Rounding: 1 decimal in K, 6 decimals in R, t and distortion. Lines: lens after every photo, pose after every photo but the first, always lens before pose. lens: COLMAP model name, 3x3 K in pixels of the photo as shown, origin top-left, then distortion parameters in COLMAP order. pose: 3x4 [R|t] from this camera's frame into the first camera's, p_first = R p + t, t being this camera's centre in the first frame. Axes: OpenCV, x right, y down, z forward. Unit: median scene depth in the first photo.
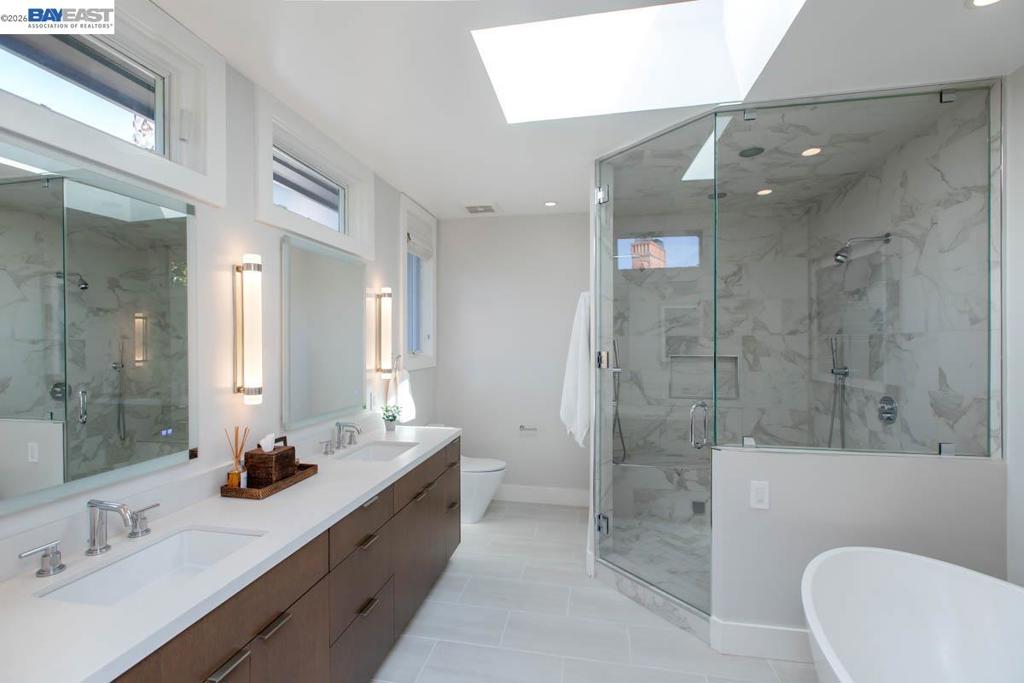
lens RADIAL K [[453.8, 0, 503.1], [0, 453.8, 339.1], [0, 0, 1]] dist [0.001368, -0.000194]
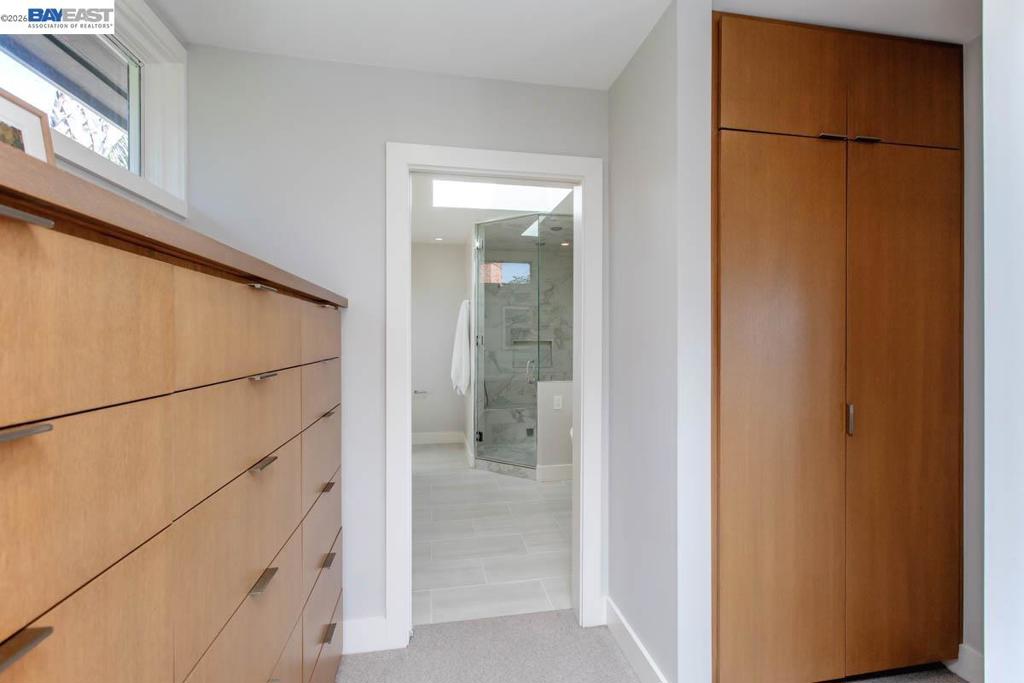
lens RADIAL K [[453.8, 0, 503.1], [0, 453.8, 339.1], [0, 0, 1]] dist [0.001368, -0.000194]
pose [[0.938129, -0.002618, 0.346276, -0.228997], [0.000638, 0.999983, 0.005831, 0.023798], [-0.346286, -0.005249, 0.938114, -0.506229]]
